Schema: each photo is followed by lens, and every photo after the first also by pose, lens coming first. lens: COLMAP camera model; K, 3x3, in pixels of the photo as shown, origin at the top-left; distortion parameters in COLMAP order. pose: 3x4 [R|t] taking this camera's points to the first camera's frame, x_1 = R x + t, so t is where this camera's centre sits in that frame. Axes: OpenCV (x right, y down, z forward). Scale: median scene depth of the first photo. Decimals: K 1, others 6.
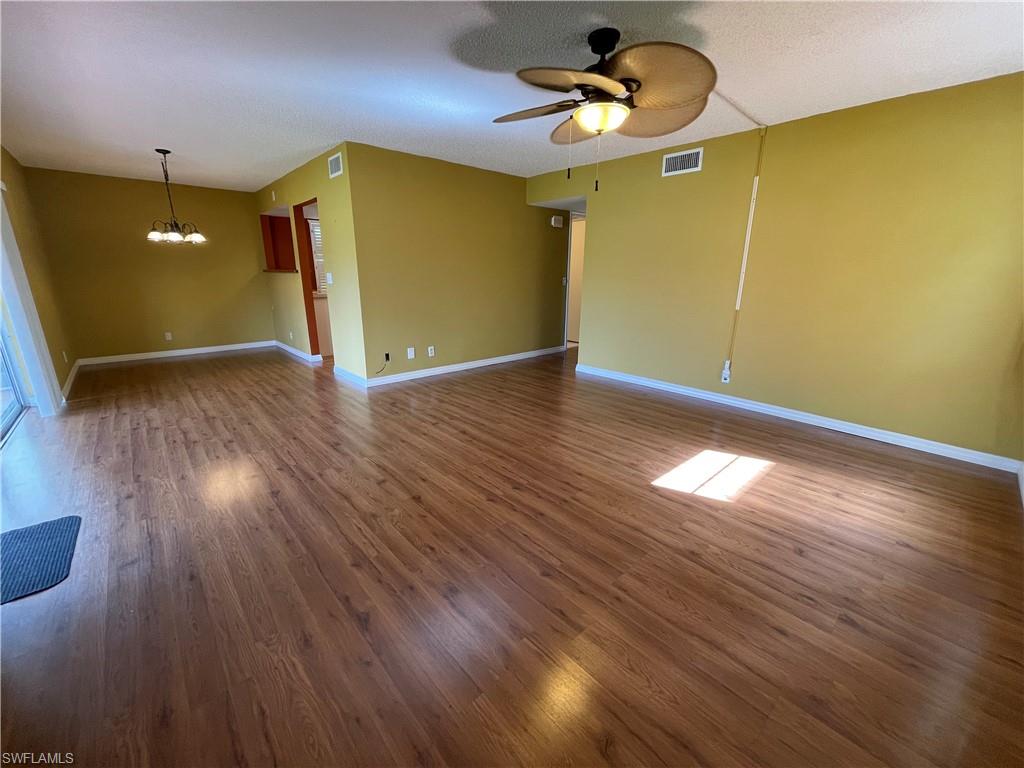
lens RADIAL K [[413.4, 0, 509.5], [0, 413.4, 386.3], [0, 0, 1]] dist [-0.001294, -0.000047]
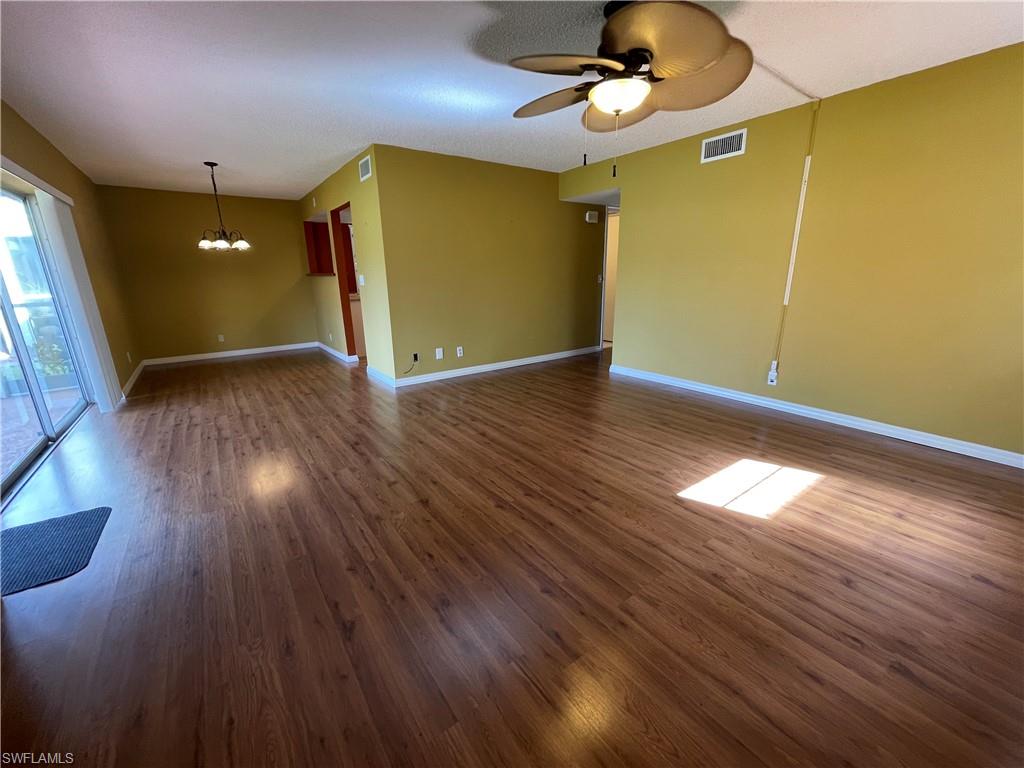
lens RADIAL K [[413.4, 0, 509.5], [0, 413.4, 386.3], [0, 0, 1]] dist [-0.001294, -0.000047]
pose [[0.994181, 0.006689, -0.107511, 0.059698], [-0.007043, 0.999971, -0.002906, 0.000954], [0.107489, 0.003646, 0.994200, 0.042492]]
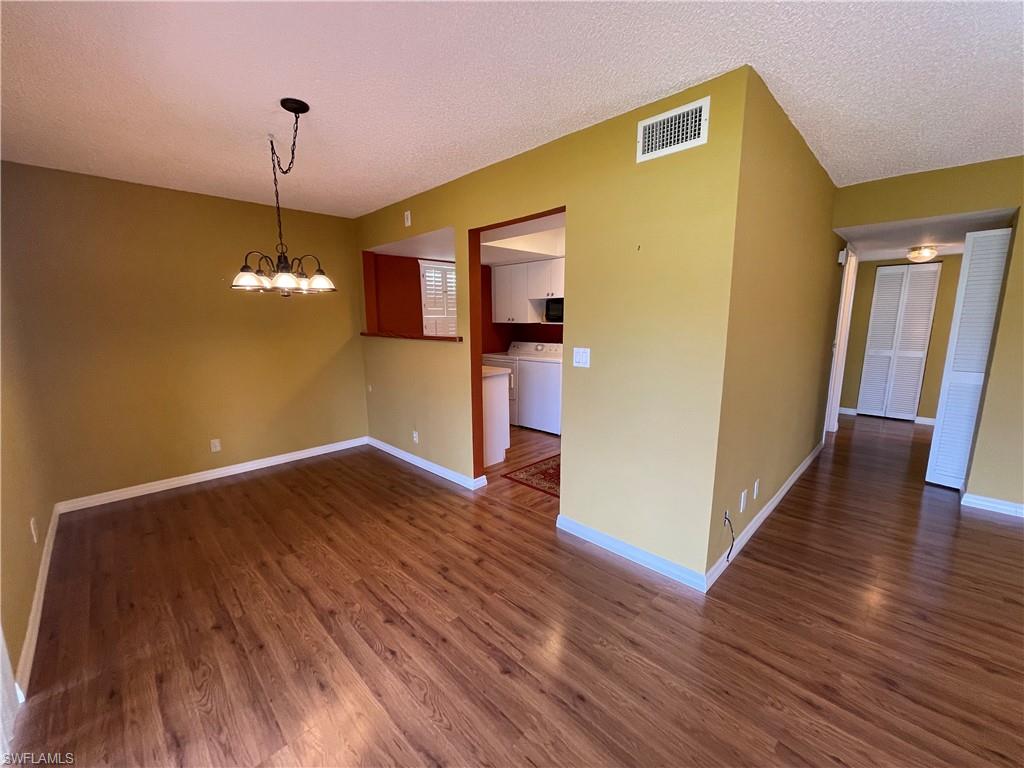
lens RADIAL K [[413.4, 0, 509.5], [0, 413.4, 386.3], [0, 0, 1]] dist [-0.001294, -0.000047]
pose [[0.999027, -0.018090, 0.040221, -0.863908], [0.022226, 0.994235, -0.104891, -0.273139], [-0.038092, 0.105683, 0.993670, 0.777587]]
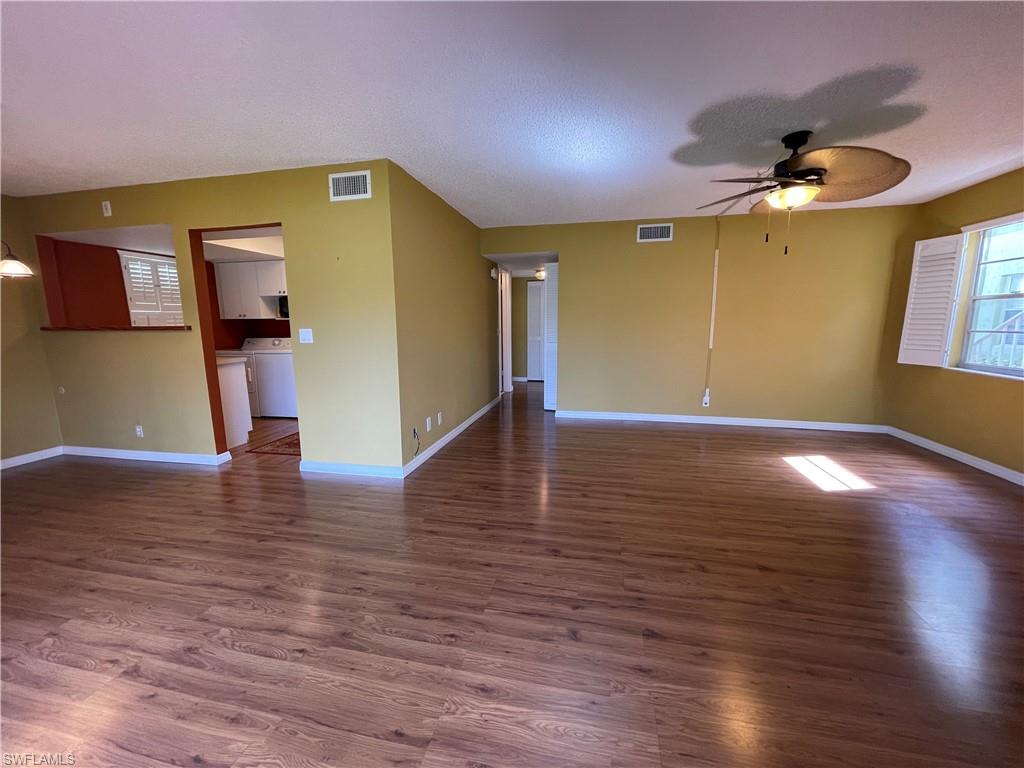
lens RADIAL K [[413.4, 0, 509.5], [0, 413.4, 386.3], [0, 0, 1]] dist [-0.001294, -0.000047]
pose [[0.817142, -0.103528, 0.567063, -0.883516], [0.167879, 0.983837, -0.062297, -0.120597], [-0.551448, 0.146103, 0.821315, 0.394382]]
